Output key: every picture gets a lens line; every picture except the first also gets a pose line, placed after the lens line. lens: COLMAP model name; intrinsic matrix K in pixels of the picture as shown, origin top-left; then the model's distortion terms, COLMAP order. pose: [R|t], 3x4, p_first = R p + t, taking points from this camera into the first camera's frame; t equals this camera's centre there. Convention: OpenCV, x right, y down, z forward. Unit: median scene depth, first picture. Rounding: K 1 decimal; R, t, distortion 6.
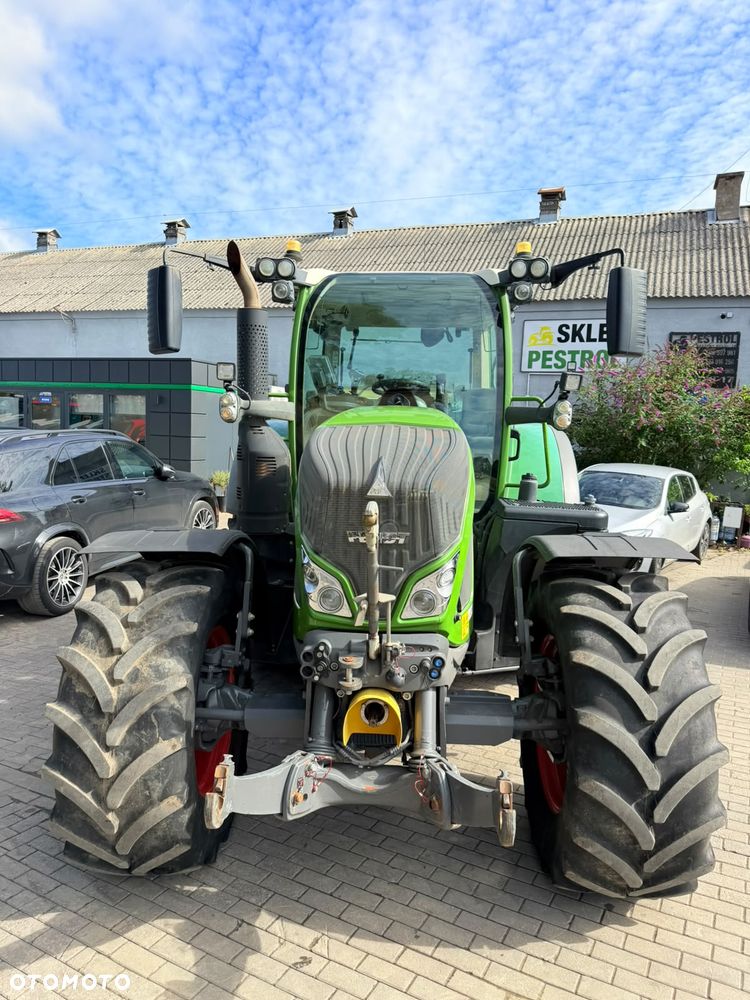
lens RADIAL K [[706.6, 0, 375.9], [0, 706.6, 504.8], [0, 0, 1]] dist [0.014313, -0.015666]
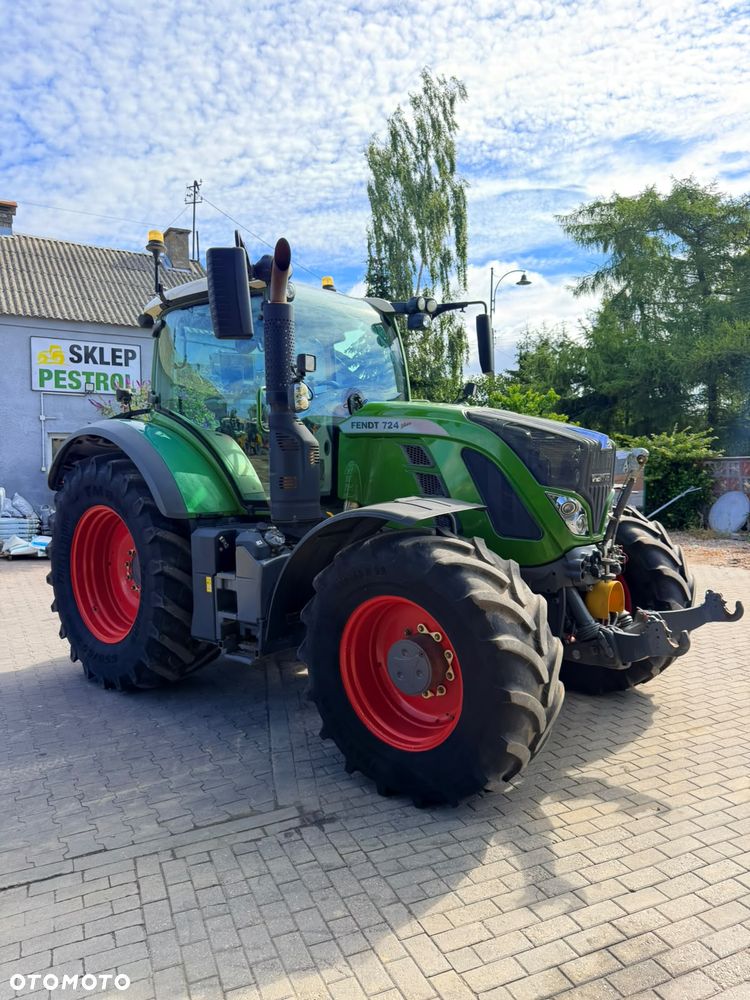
lens RADIAL K [[706.6, 0, 379.7], [0, 706.6, 500.2], [0, 0, 1]] dist [0.014313, -0.015666]
pose [[0.605307, -0.074271, 0.792520, -0.964187], [0.117160, 0.993107, 0.003585, 0.021712], [-0.787323, 0.090682, 0.609836, 0.291447]]
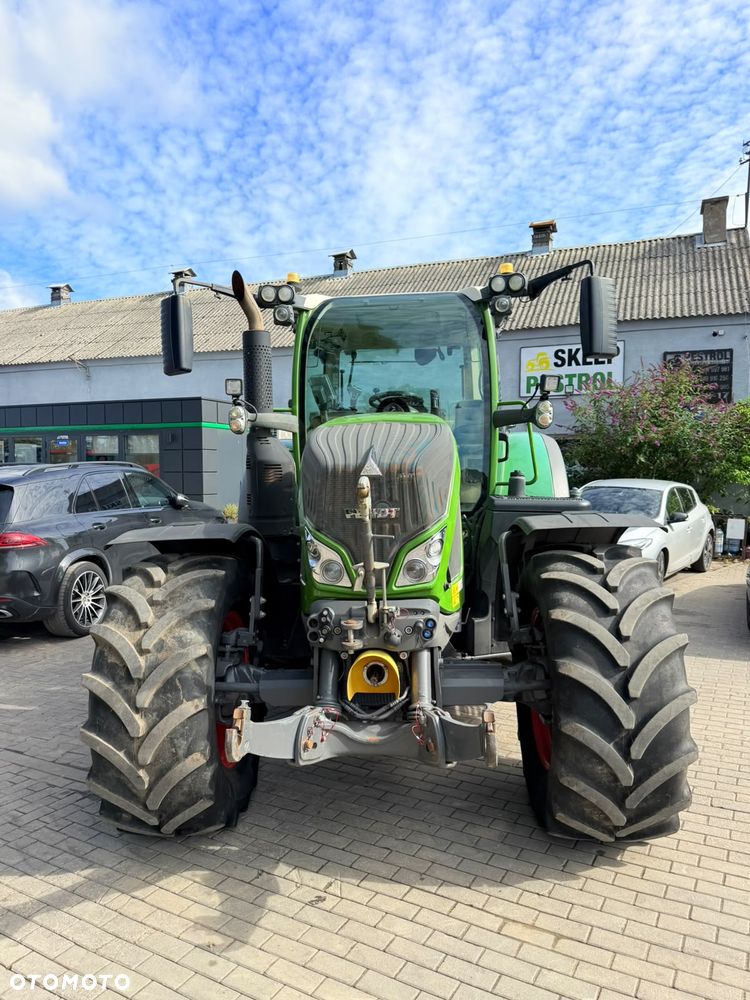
lens RADIAL K [[706.6, 0, 368.4], [0, 706.6, 505.8], [0, 0, 1]] dist [0.014313, -0.015666]
pose [[0.998916, -0.039134, -0.025188, 0.016948], [0.037701, 0.997771, -0.055064, 0.062509], [0.027286, 0.054054, 0.998165, -0.080538]]
